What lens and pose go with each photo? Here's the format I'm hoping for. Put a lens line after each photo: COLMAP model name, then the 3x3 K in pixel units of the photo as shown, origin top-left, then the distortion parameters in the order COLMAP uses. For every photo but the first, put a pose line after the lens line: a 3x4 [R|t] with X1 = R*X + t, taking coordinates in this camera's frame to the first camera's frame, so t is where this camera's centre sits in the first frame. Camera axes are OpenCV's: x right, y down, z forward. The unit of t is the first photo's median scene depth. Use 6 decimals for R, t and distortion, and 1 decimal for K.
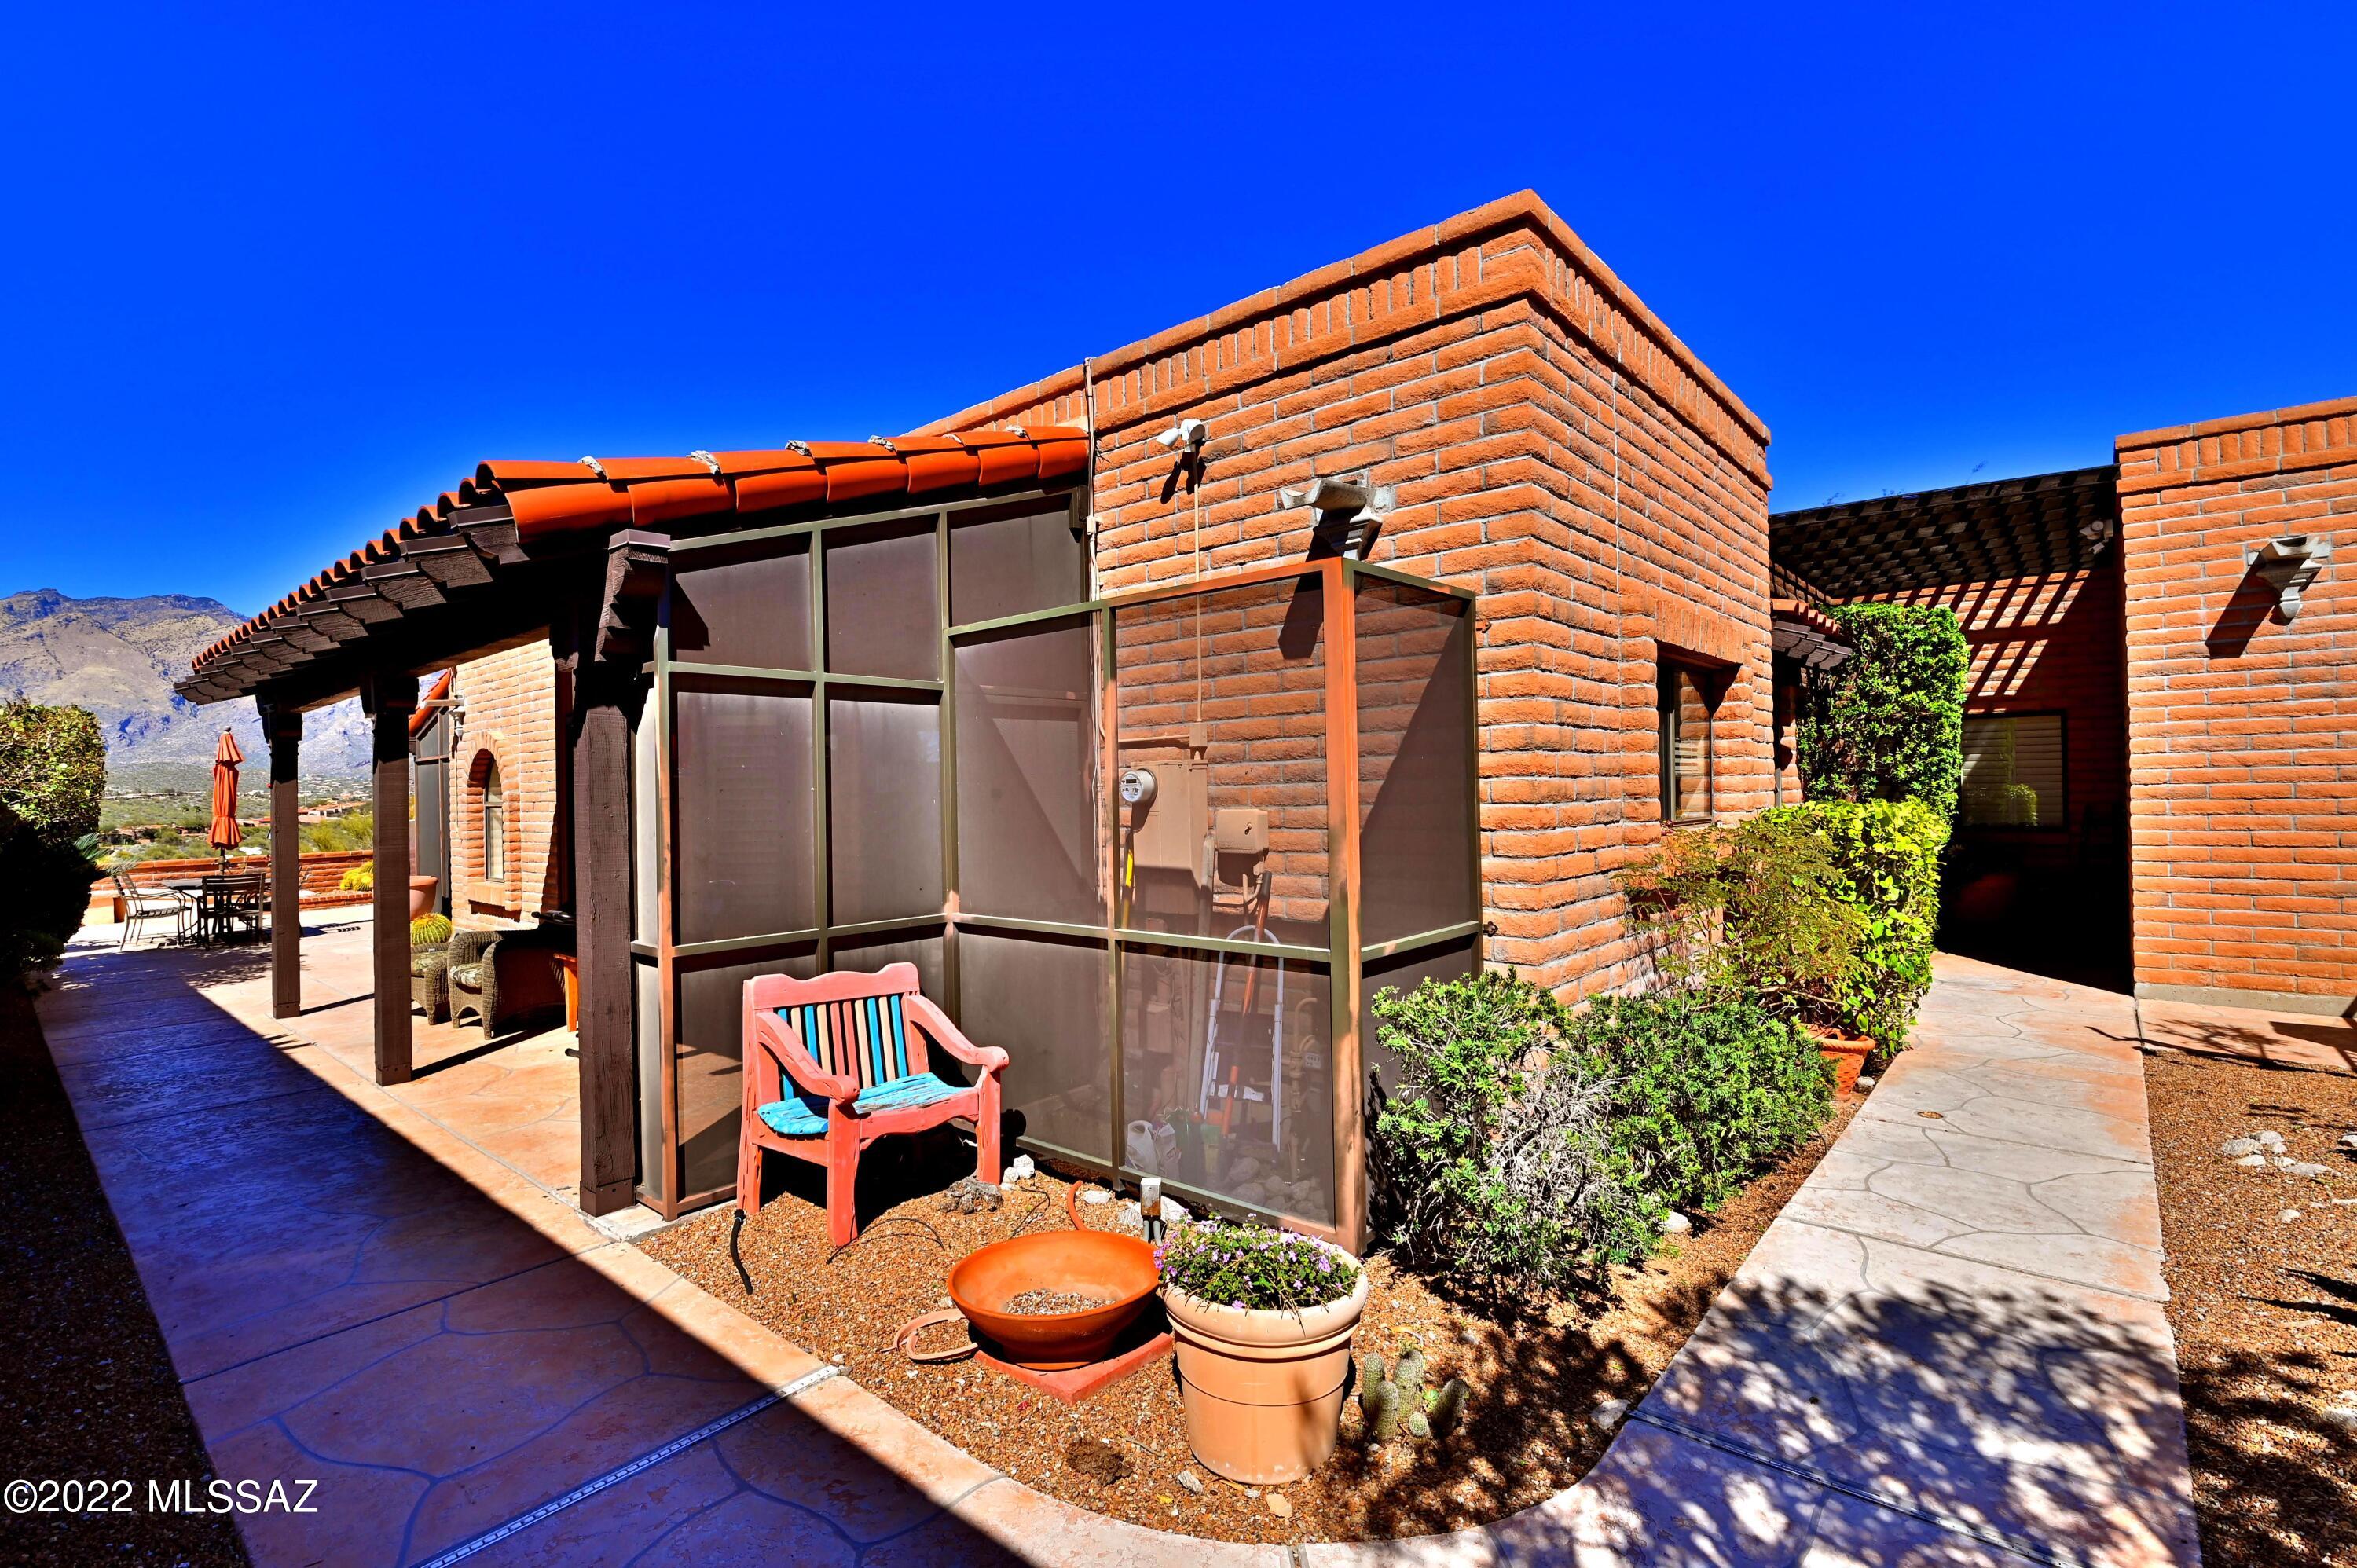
lens RADIAL K [[1079.4, 0, 1190.5], [0, 1079.4, 781.3], [0, 0, 1]] dist [-0.004957, -0.000742]
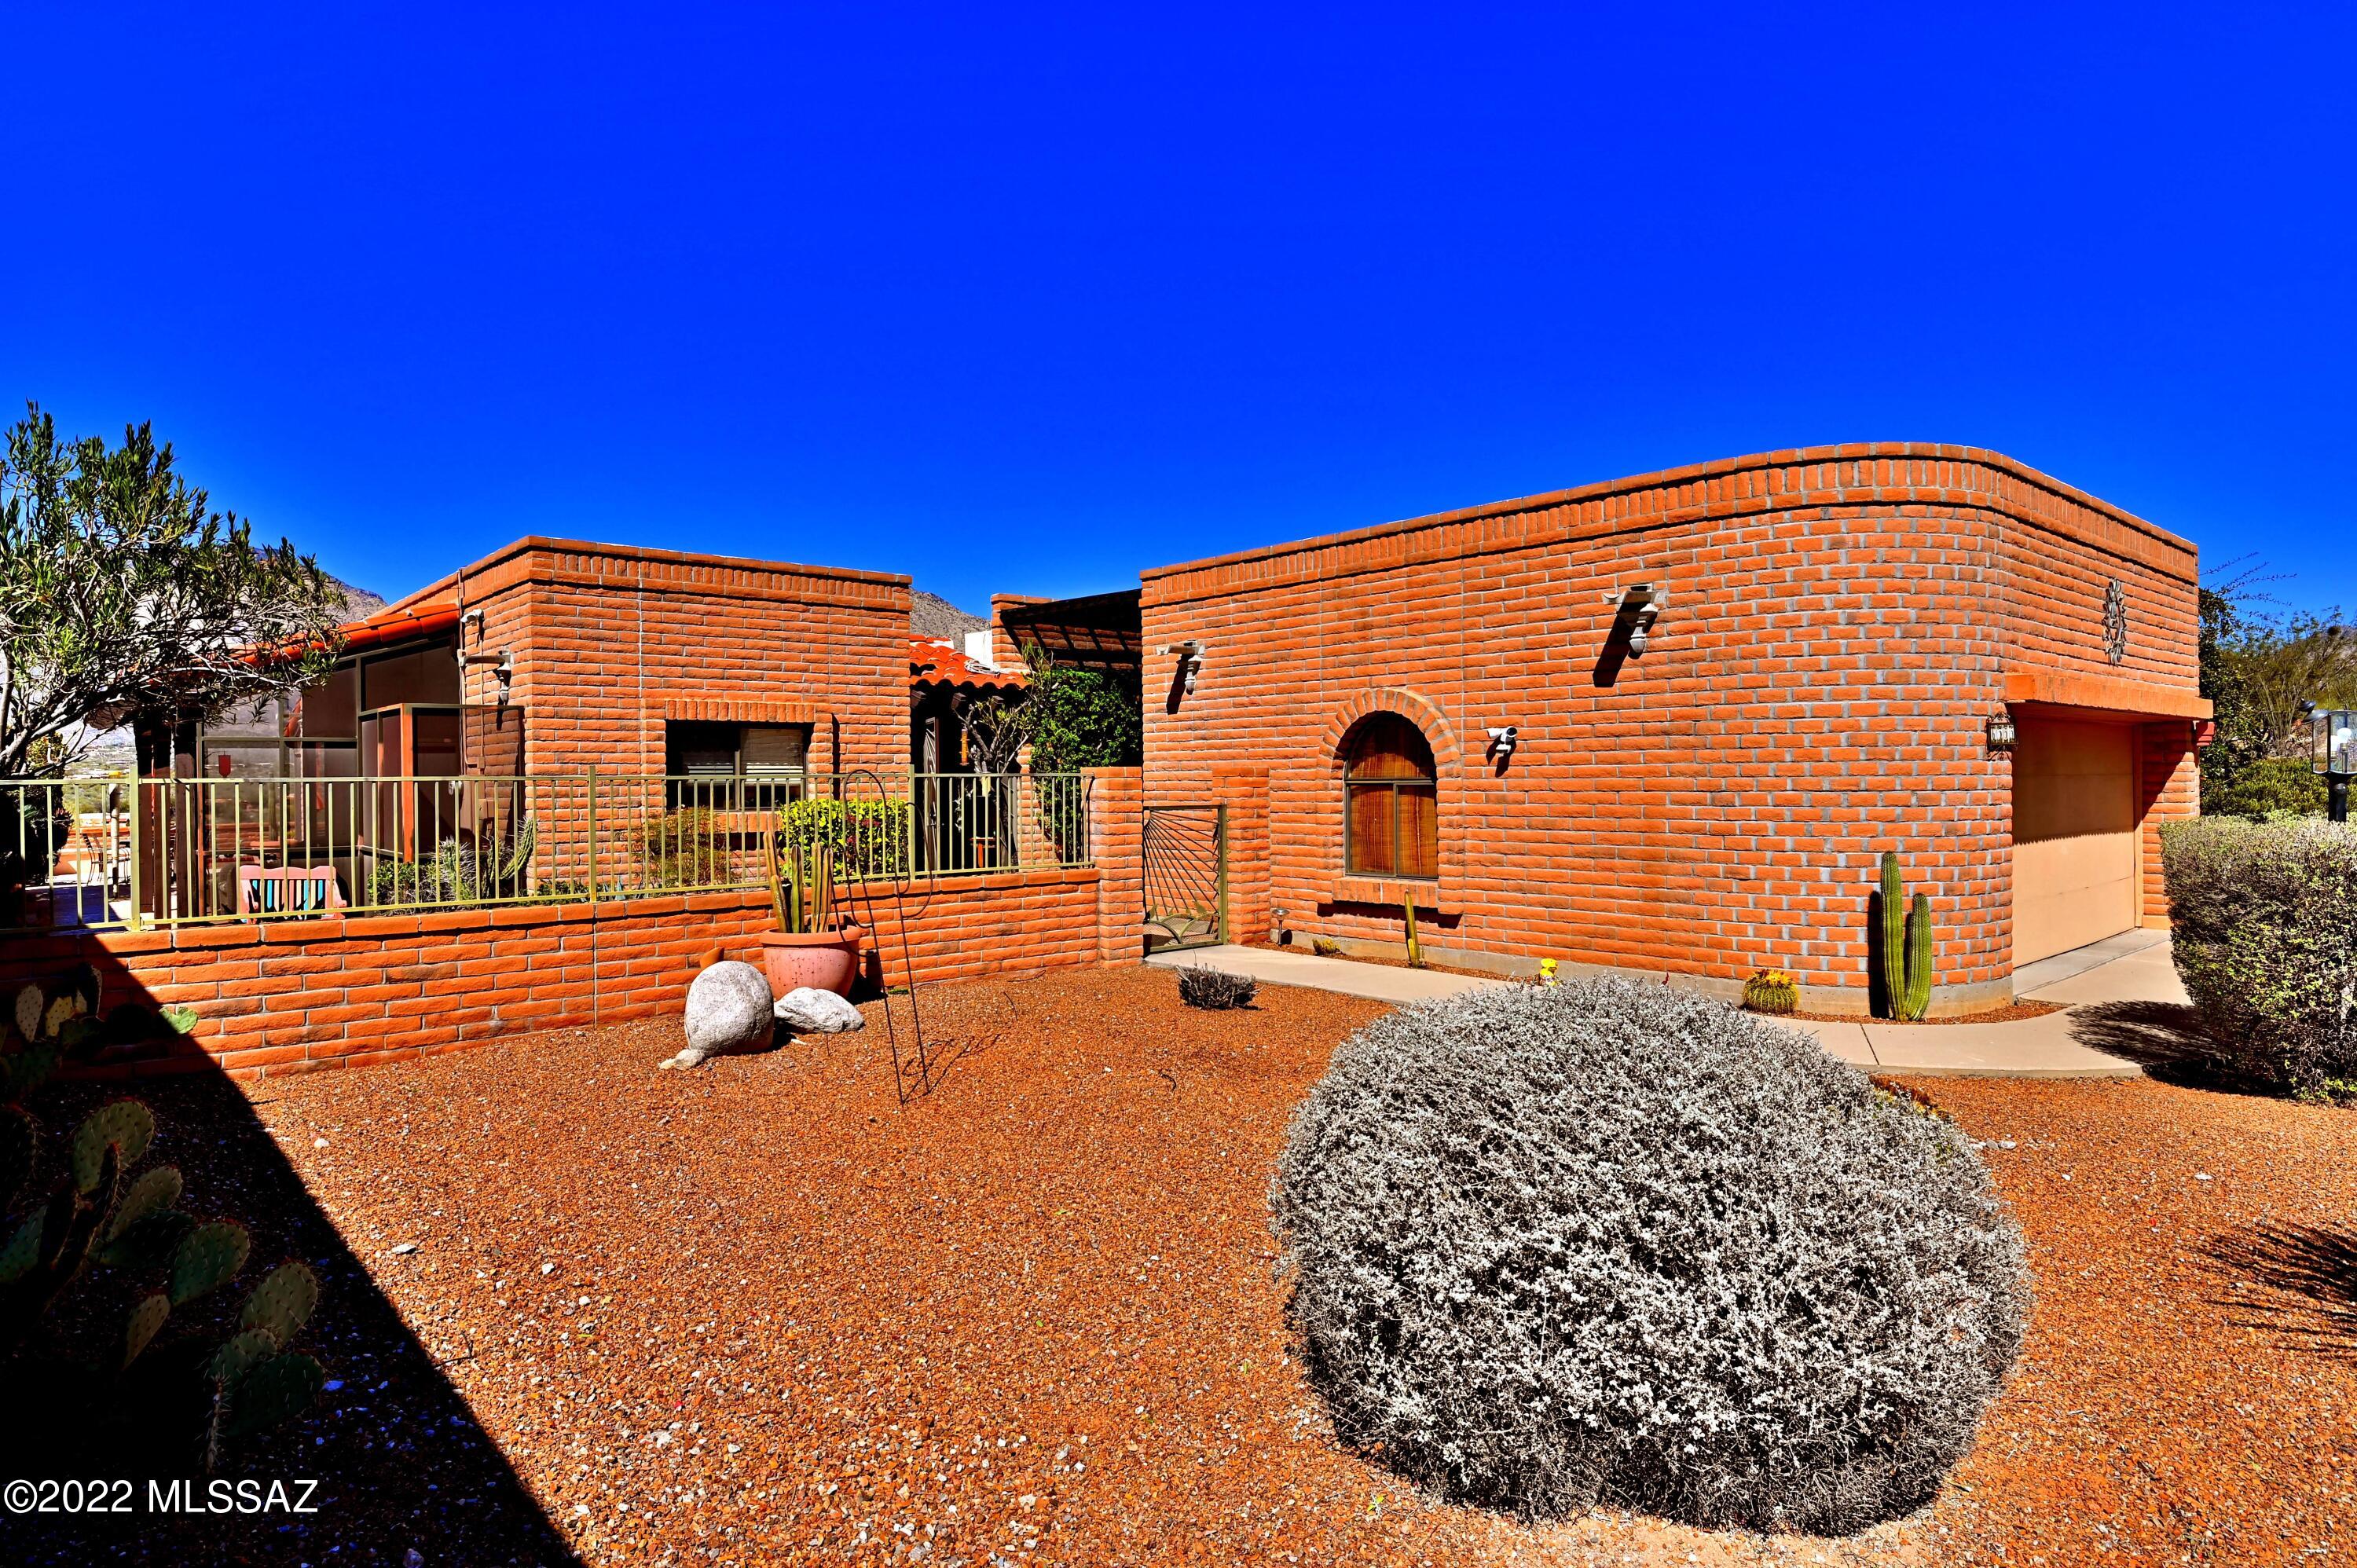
lens RADIAL K [[1350.6, 0, 1172.2], [0, 1350.6, 785.3], [0, 0, 1]] dist [0.006810, -0.000031]
pose [[0.987056, 0.013135, -0.159836, 1.244360], [-0.010070, 0.999750, 0.019973, -0.046516], [0.160058, -0.018105, 0.986942, -0.968664]]
